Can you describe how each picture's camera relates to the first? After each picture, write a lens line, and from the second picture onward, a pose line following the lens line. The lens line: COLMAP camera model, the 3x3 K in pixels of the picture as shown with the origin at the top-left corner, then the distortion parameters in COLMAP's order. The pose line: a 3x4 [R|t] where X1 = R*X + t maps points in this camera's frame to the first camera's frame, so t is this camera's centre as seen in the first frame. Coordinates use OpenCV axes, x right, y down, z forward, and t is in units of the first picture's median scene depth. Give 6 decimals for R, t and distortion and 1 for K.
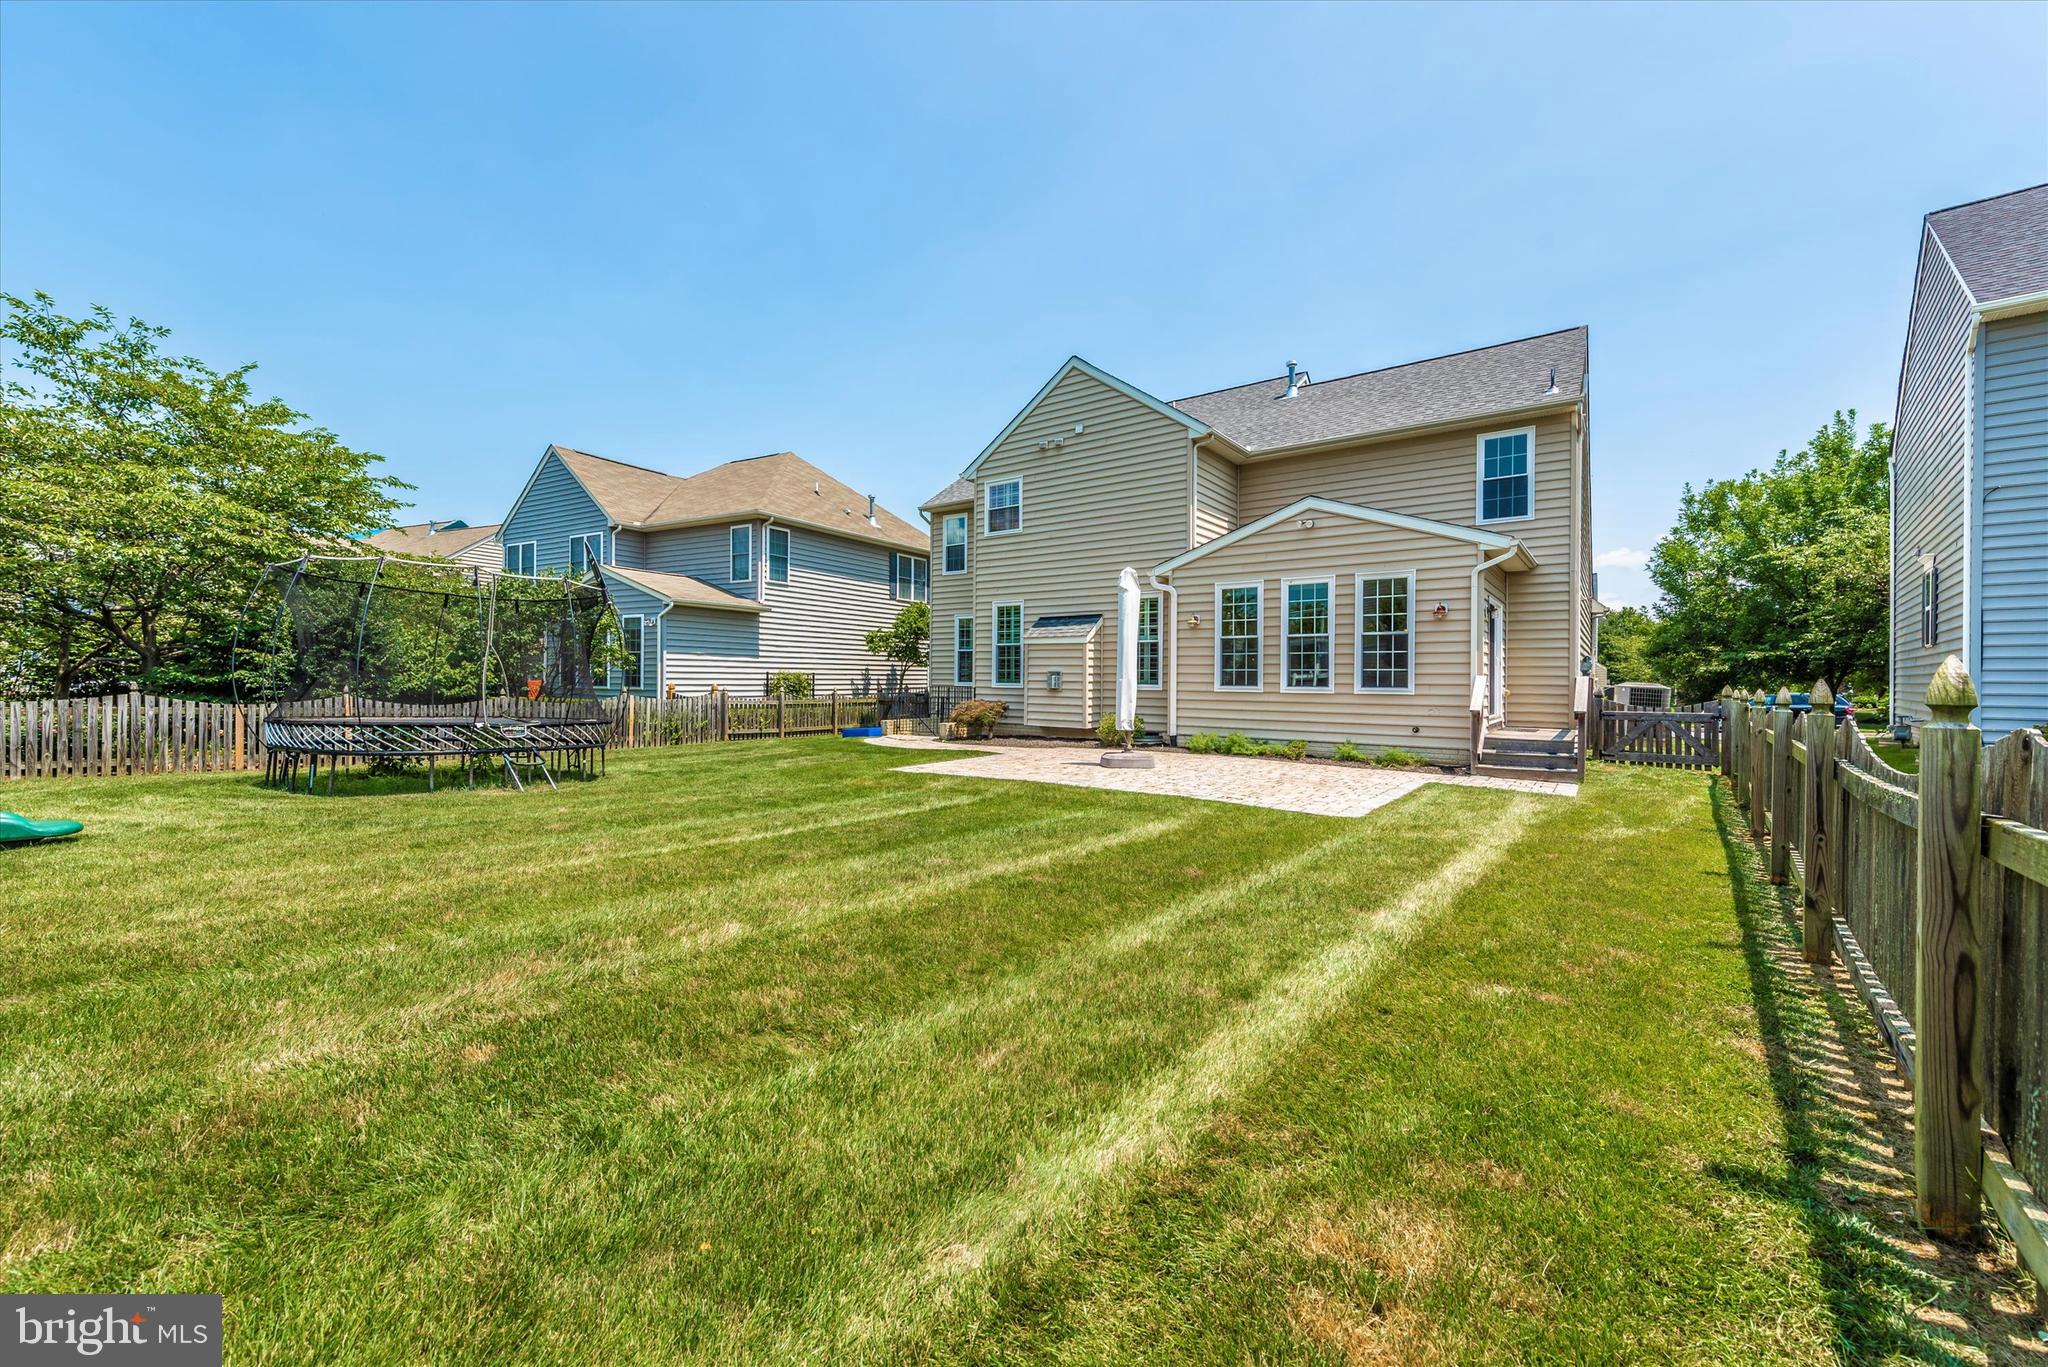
lens RADIAL K [[776.0, 0, 1024.5], [0, 776.0, 658.6], [0, 0, 1]] dist [0.000388, -0.000021]
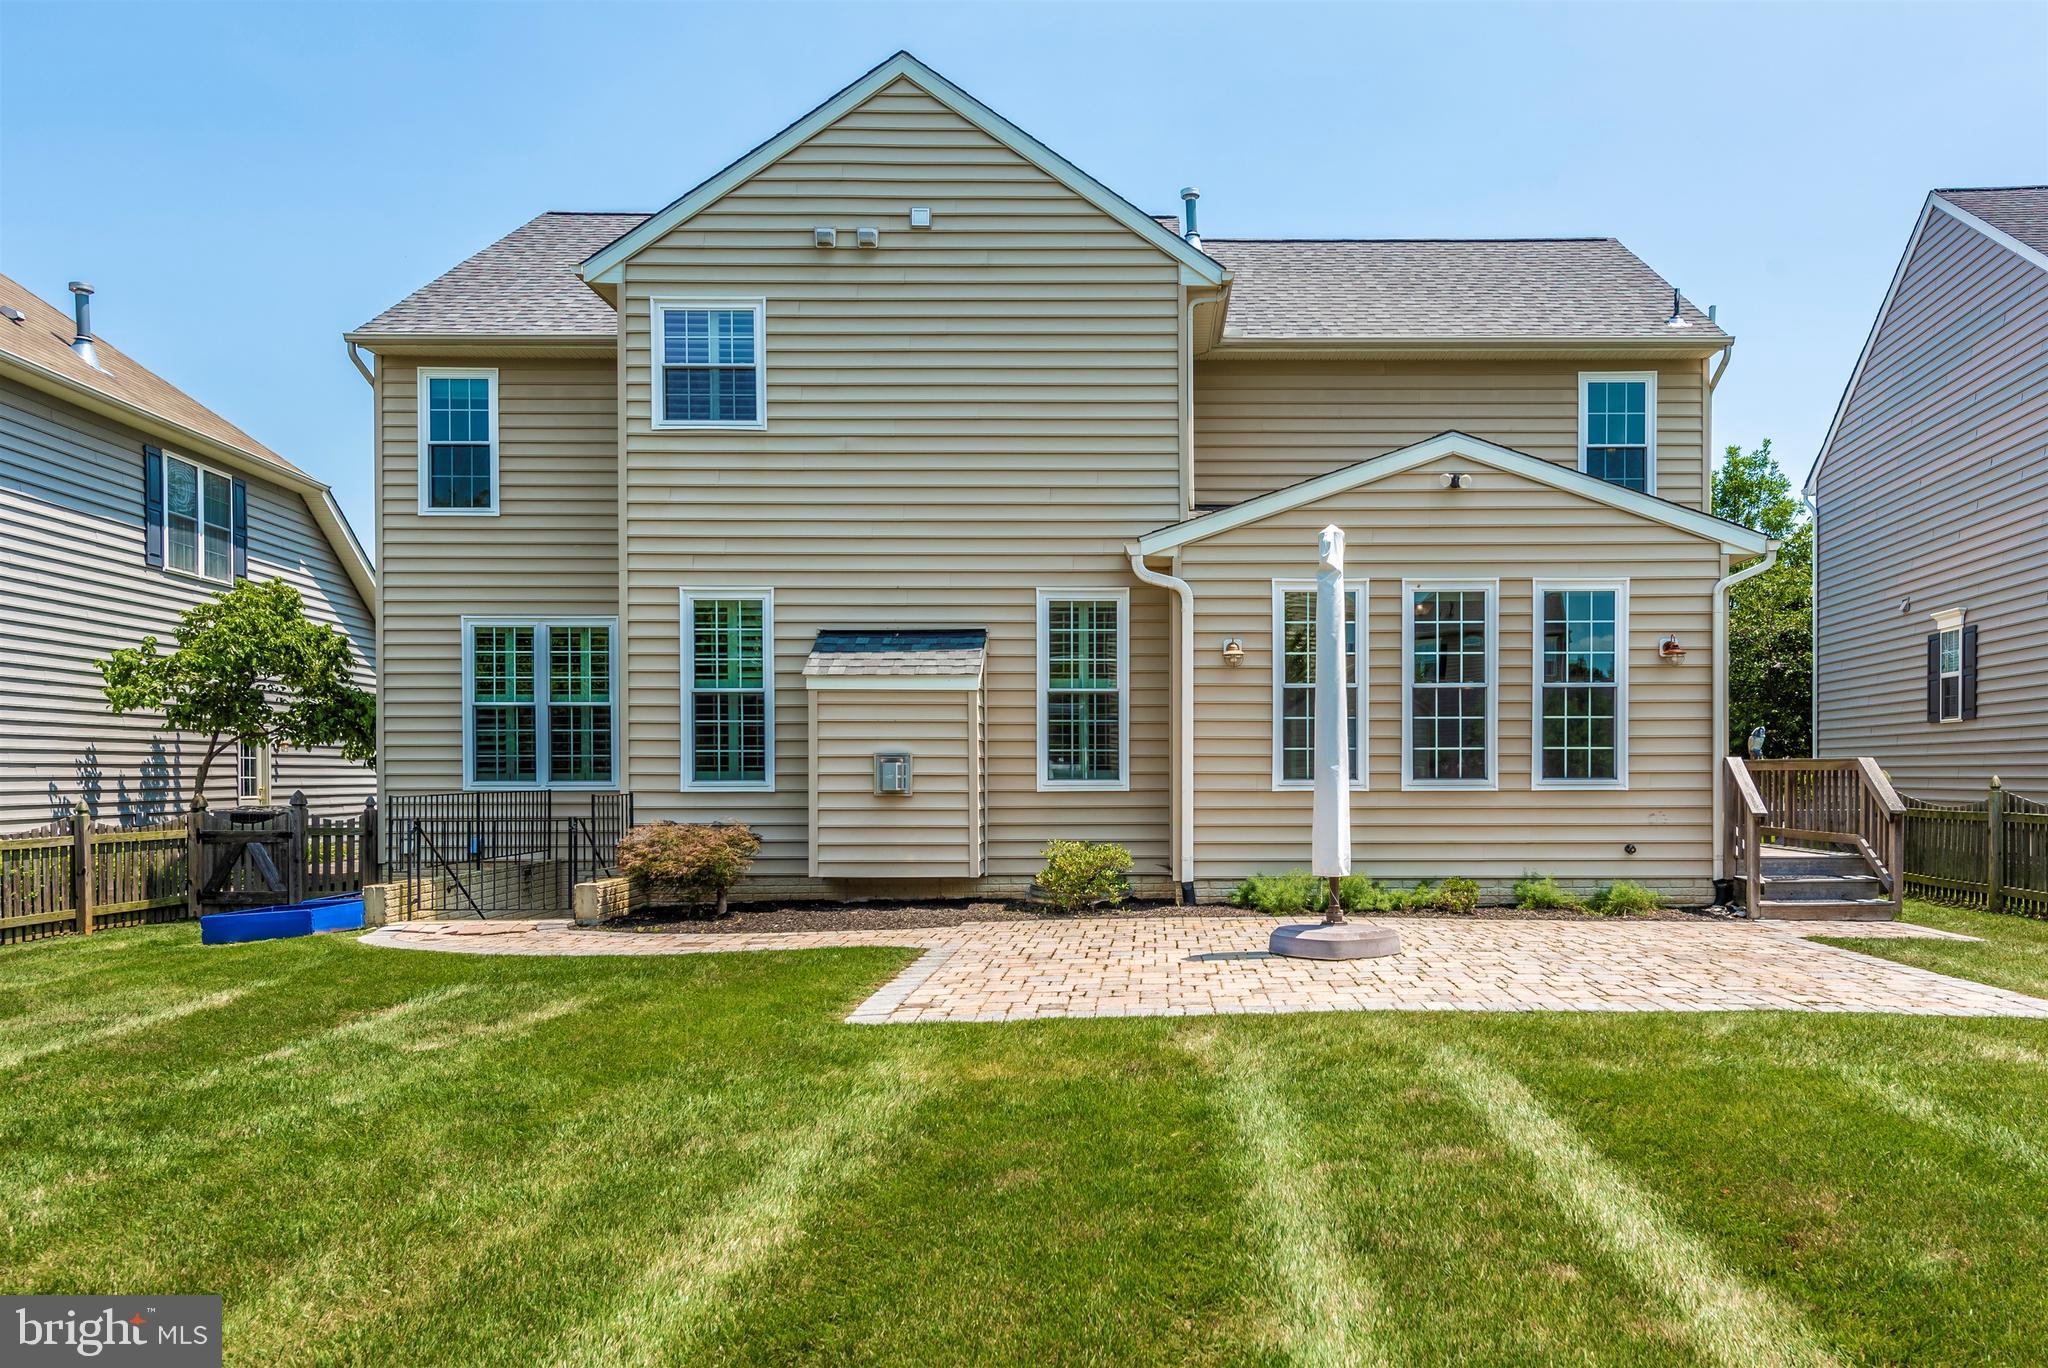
lens RADIAL K [[1325.7, 0, 1027.1], [0, 1325.7, 762.6], [0, 0, 1]] dist [0.005090, 0.001315]
pose [[0.802576, -0.006081, 0.596519, -0.359511], [-0.007033, 0.999782, 0.019653, 0.006694], [-0.596509, -0.019968, 0.802358, 0.351403]]
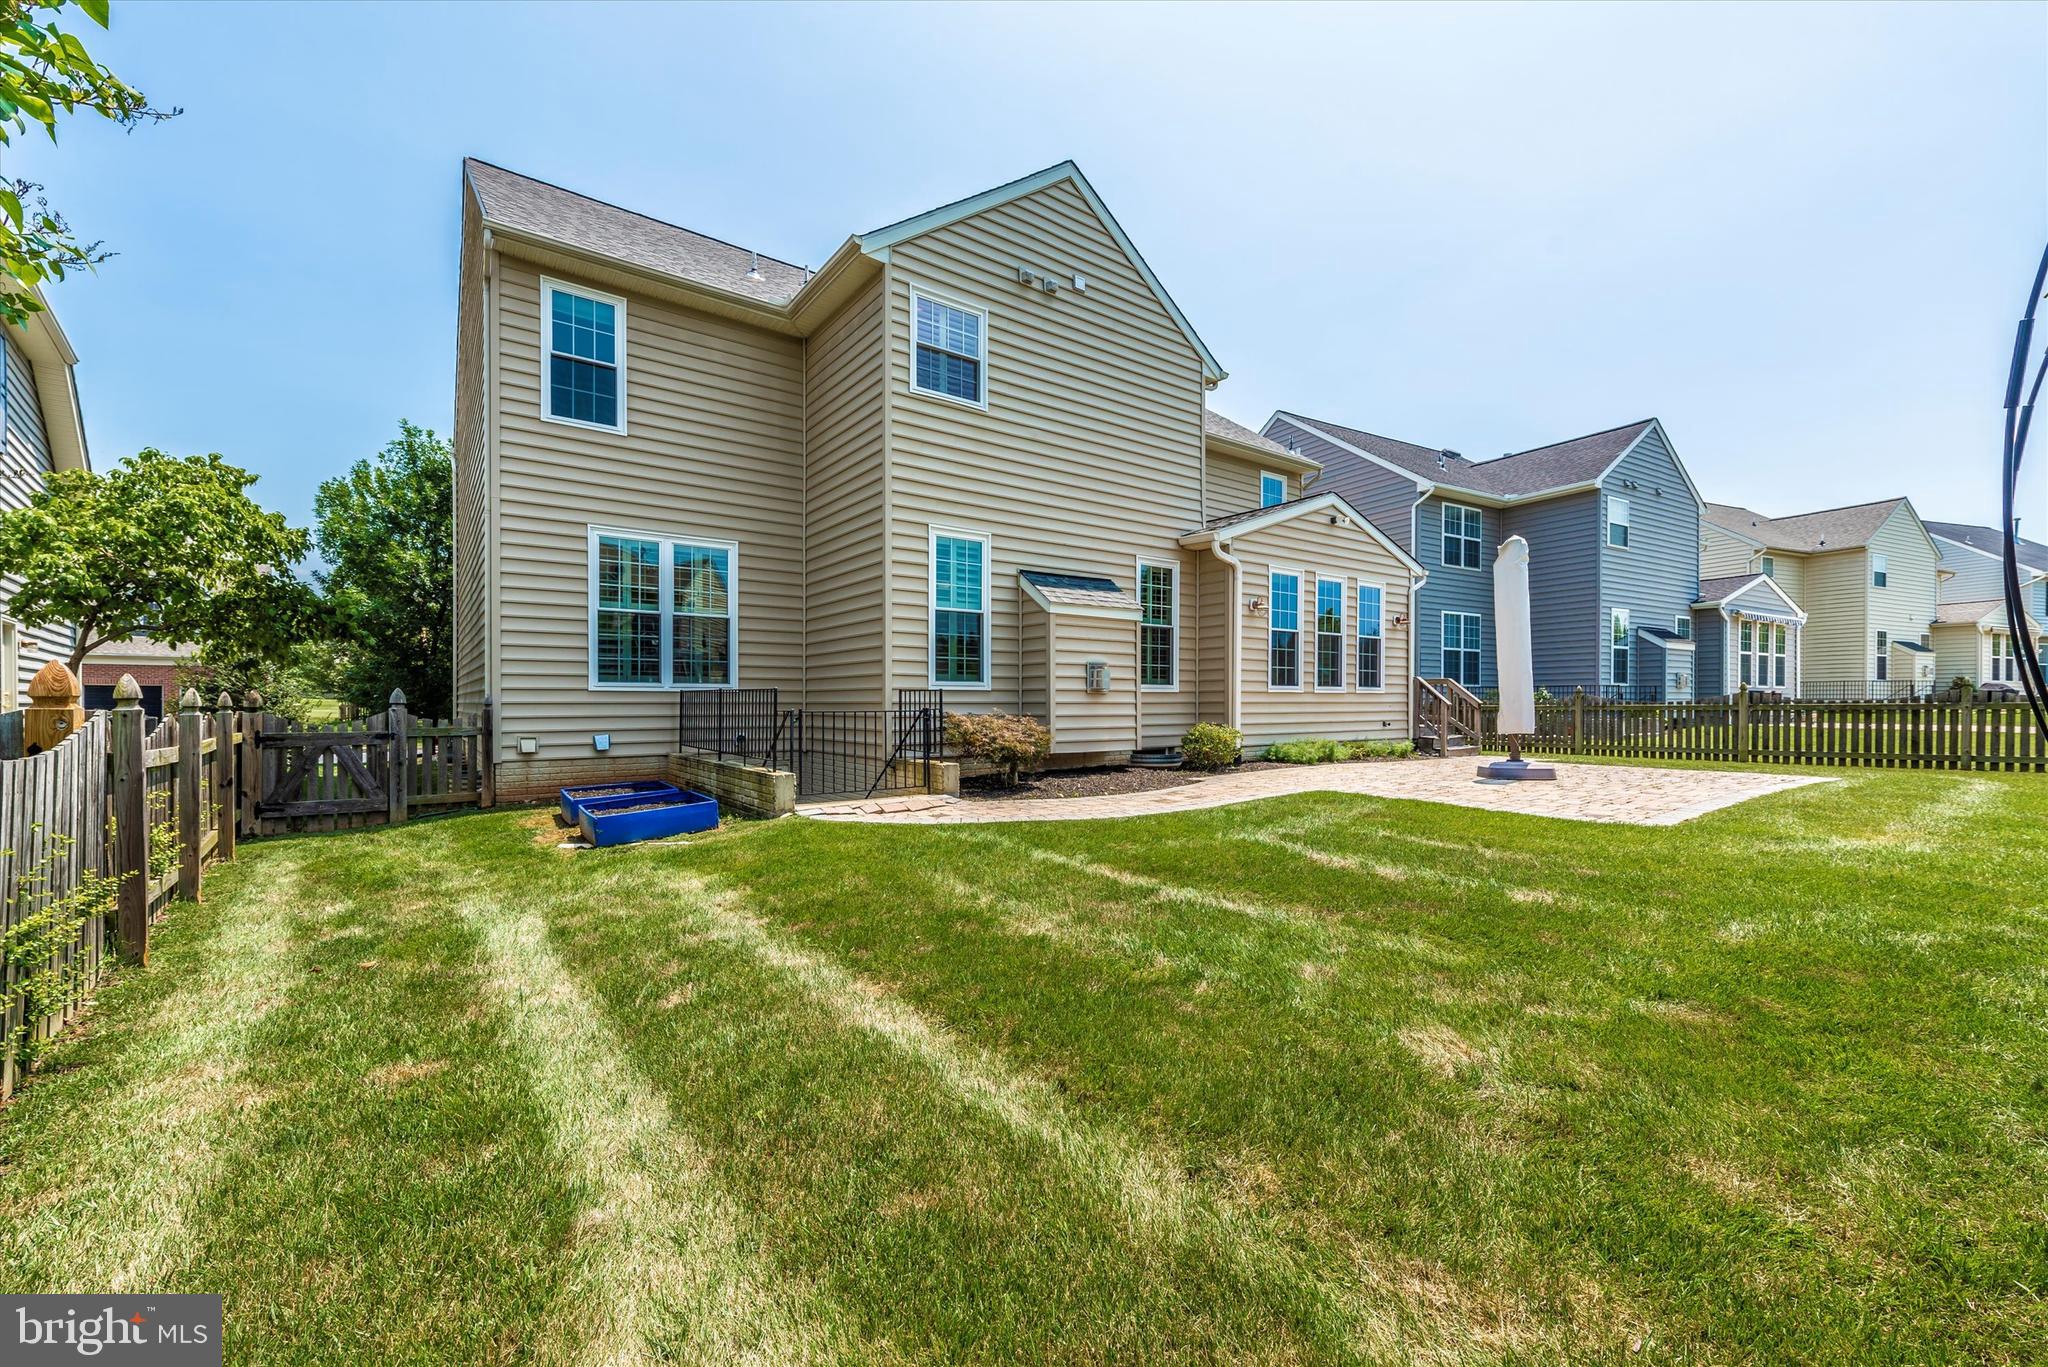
lens RADIAL K [[826.3, 0, 1020.1], [0, 826.3, 687.3], [0, 0, 1]] dist [0.008897, -0.000194]
pose [[0.303113, 0.006029, 0.952936, -0.618290], [-0.024846, 0.999690, 0.001578, 0.037477], [-0.952631, -0.024155, 0.303169, 0.871395]]
